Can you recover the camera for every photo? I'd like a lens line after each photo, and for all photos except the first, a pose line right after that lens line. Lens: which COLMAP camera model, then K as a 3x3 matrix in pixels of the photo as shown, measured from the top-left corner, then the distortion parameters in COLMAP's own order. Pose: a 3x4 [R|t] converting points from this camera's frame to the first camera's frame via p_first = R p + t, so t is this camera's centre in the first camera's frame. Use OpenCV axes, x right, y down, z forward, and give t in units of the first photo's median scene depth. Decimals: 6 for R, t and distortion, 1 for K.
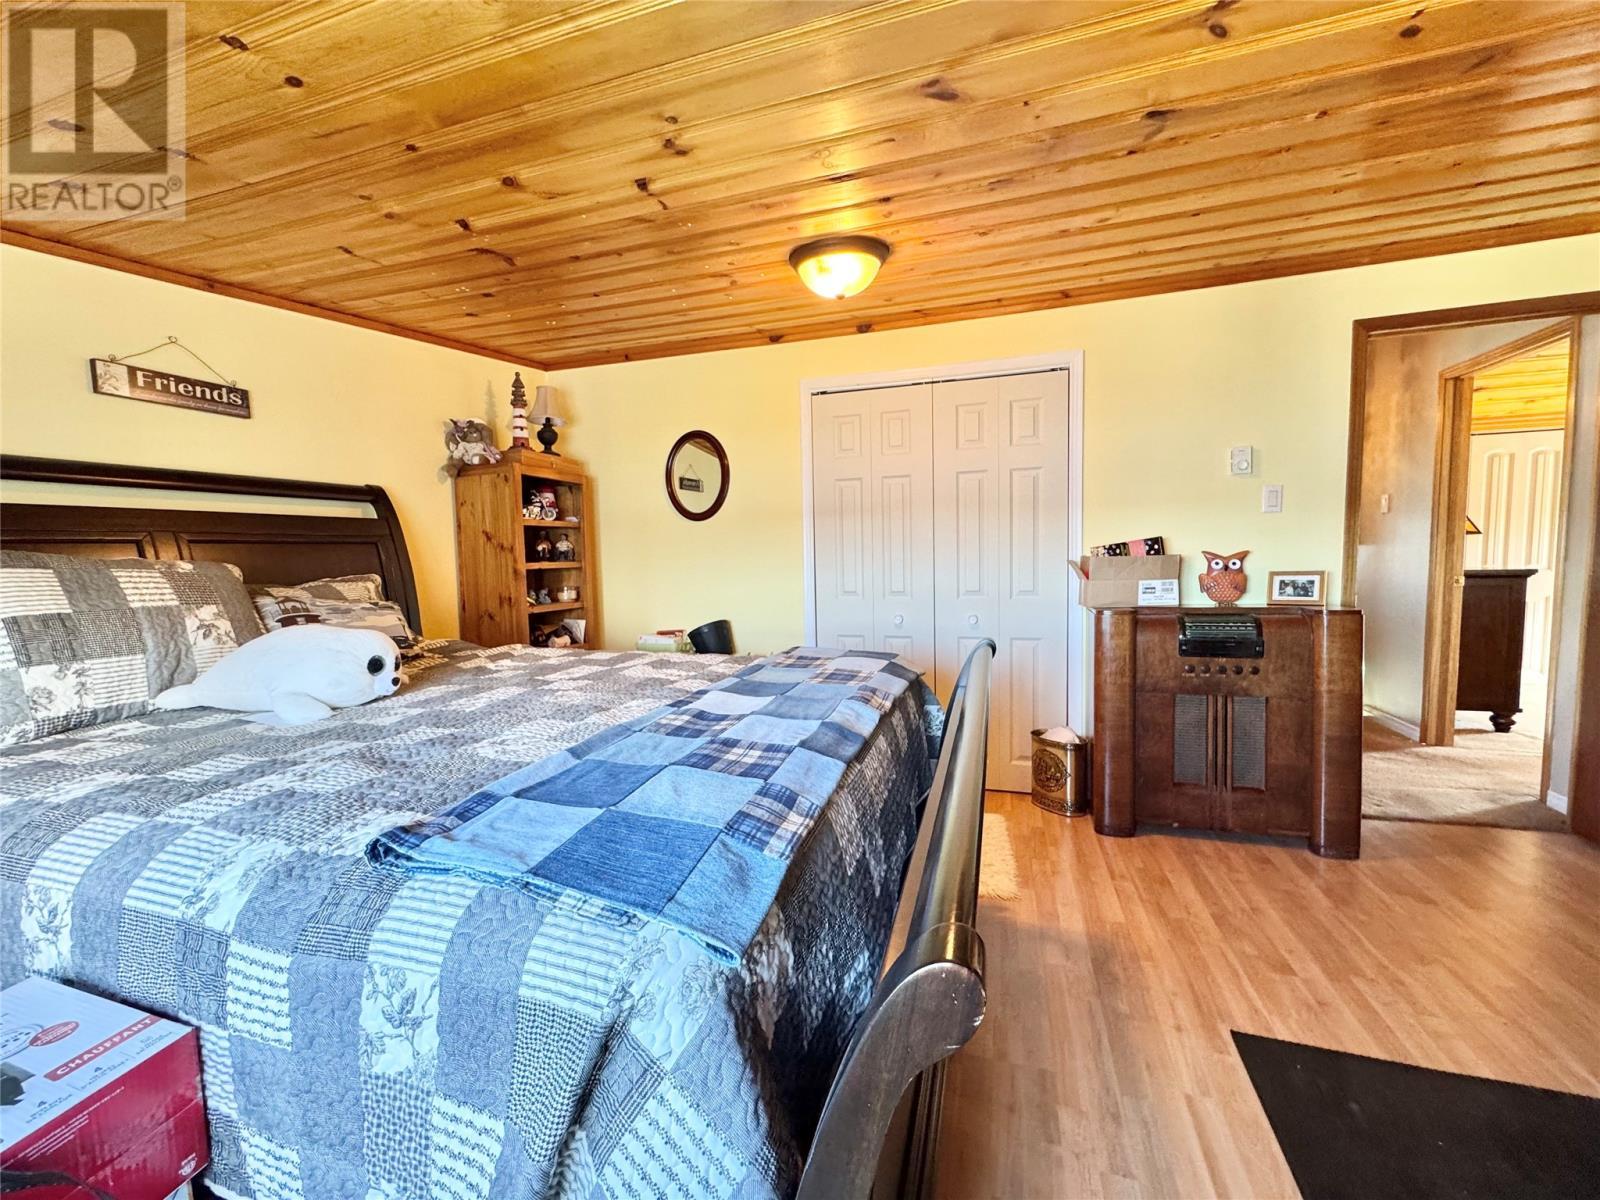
lens RADIAL K [[638.9, 0, 800.2], [0, 638.9, 600.7], [0, 0, 1]] dist [-0.008011, 0.000272]
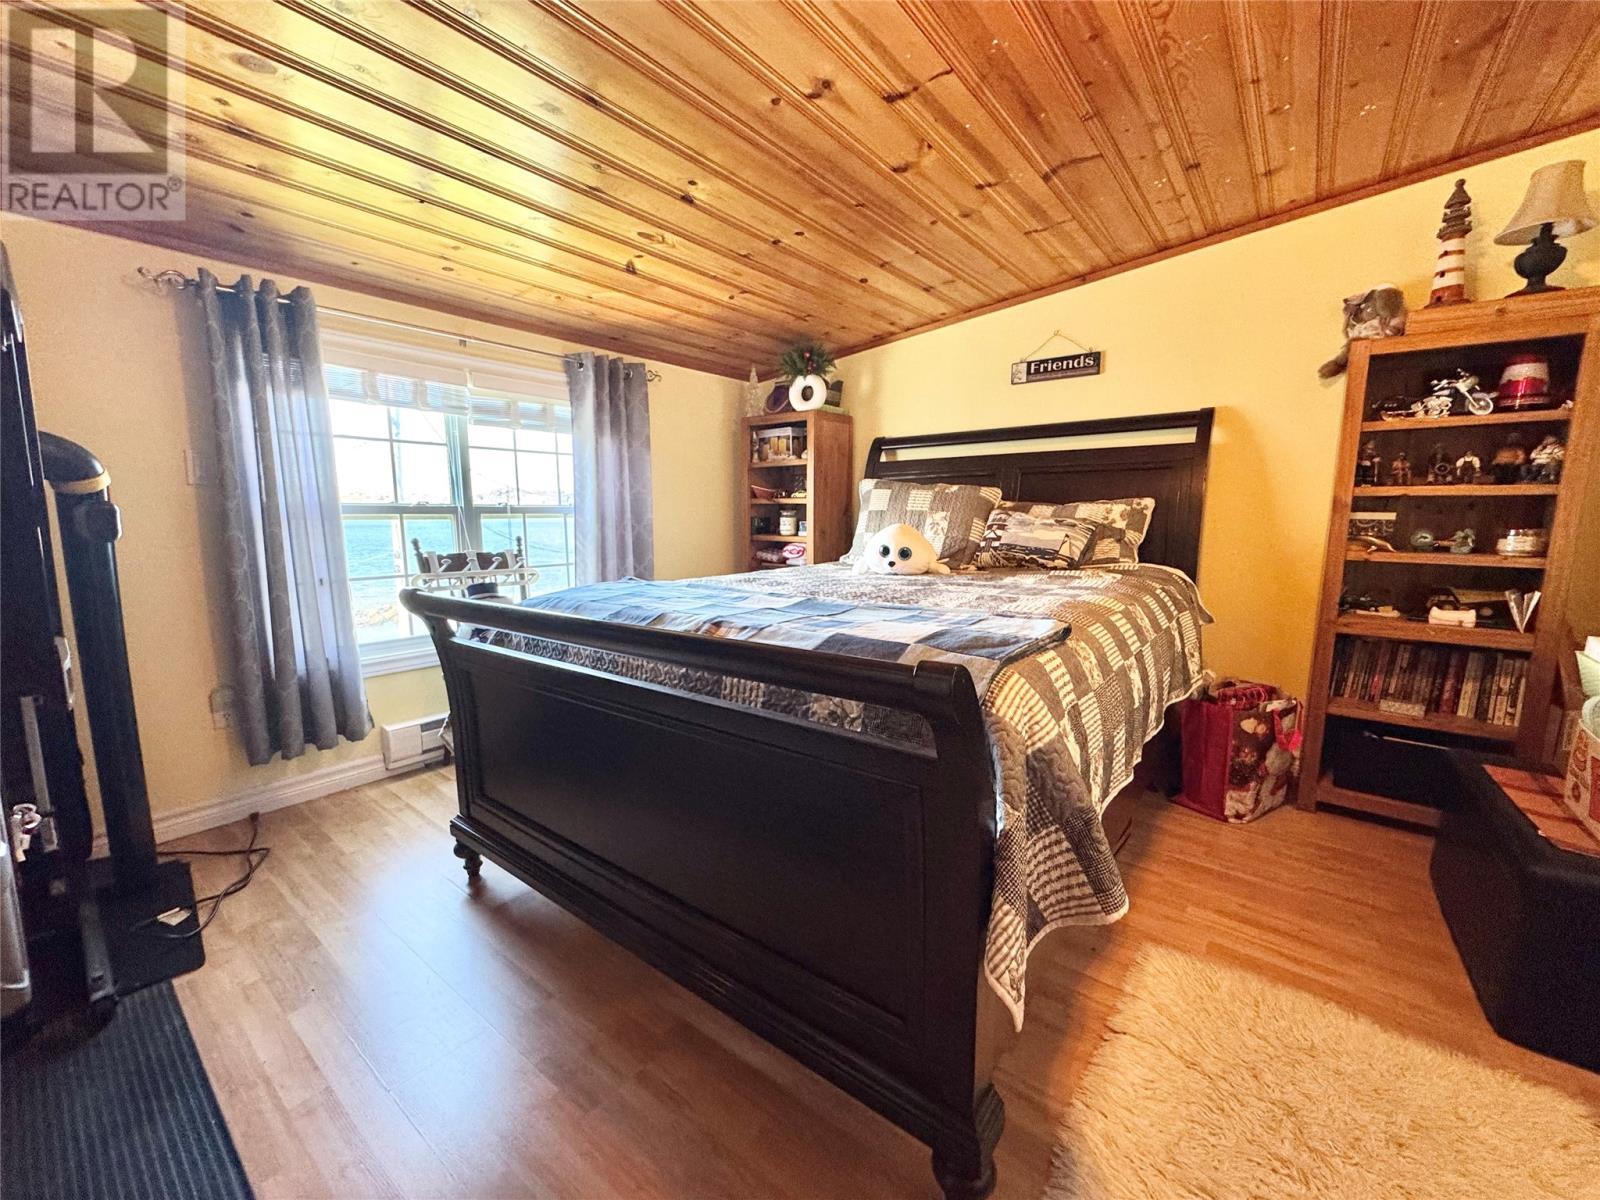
lens RADIAL K [[638.9, 0, 800.1], [0, 638.9, 600.5], [0, 0, 1]] dist [-0.008011, 0.000272]
pose [[-0.344224, 0.152276, -0.926457, 0.429424], [-0.057804, 0.981451, 0.182792, -0.027461], [0.937107, 0.116475, -0.329036, 0.651490]]
